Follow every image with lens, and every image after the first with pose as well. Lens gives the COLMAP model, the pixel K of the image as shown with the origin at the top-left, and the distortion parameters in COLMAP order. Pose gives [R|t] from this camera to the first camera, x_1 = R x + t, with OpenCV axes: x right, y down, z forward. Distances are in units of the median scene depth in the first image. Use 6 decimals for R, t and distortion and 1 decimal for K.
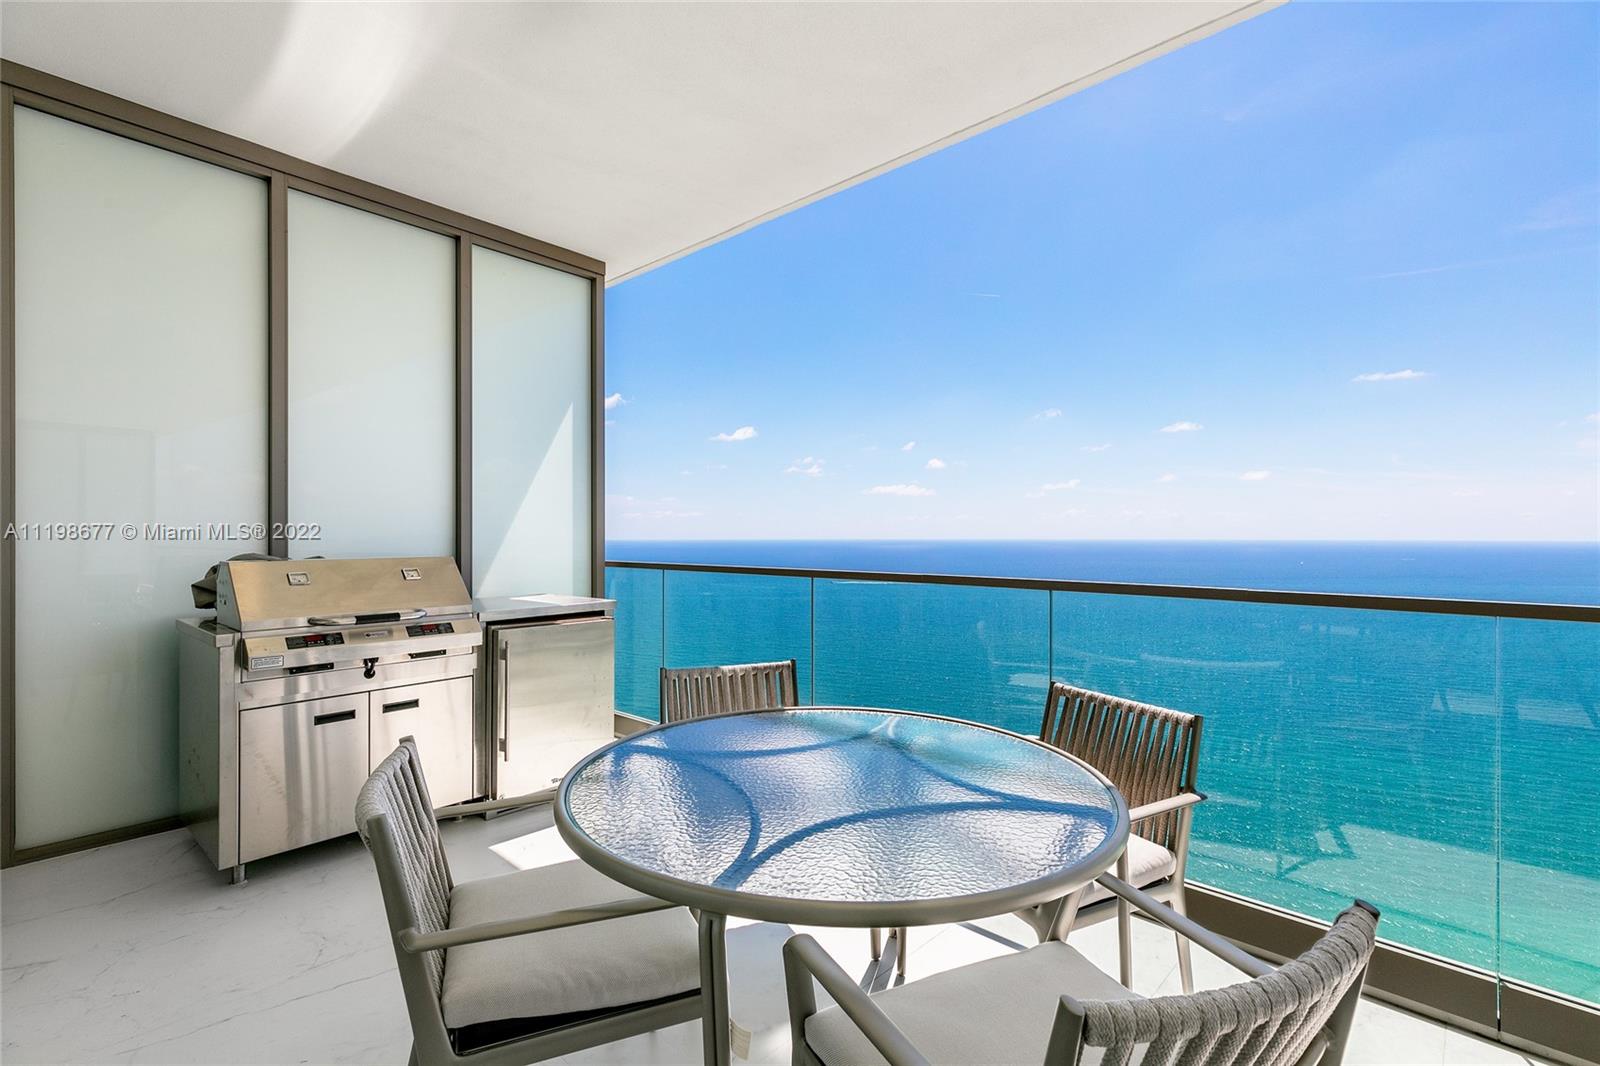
lens RADIAL K [[700.8, 0, 800.7], [0, 700.8, 528.1], [0, 0, 1]] dist [0.003921, 0.001395]
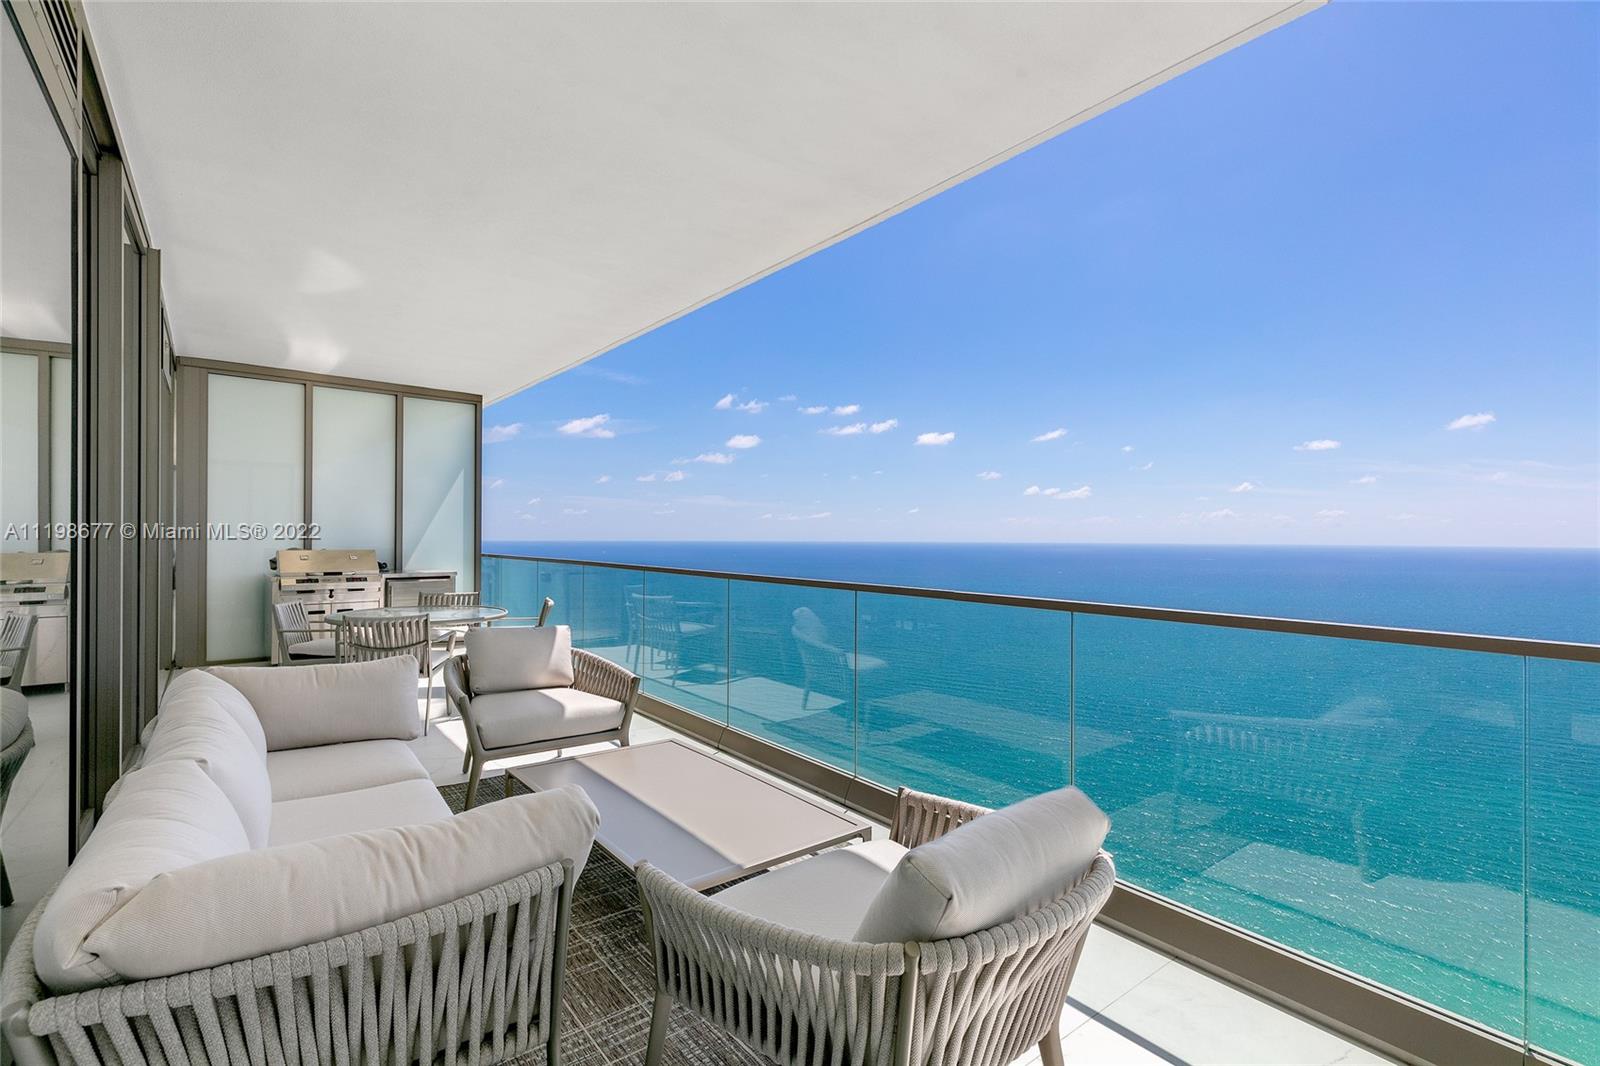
lens RADIAL K [[740.7, 0, 800.3], [0, 740.7, 542.9], [0, 0, 1]] dist [0.018902, -0.000339]
pose [[0.984720, 0.012039, -0.173730, 1.285213], [-0.011525, 0.999926, 0.003970, -0.006926], [0.173765, -0.001907, 0.984785, -1.132264]]
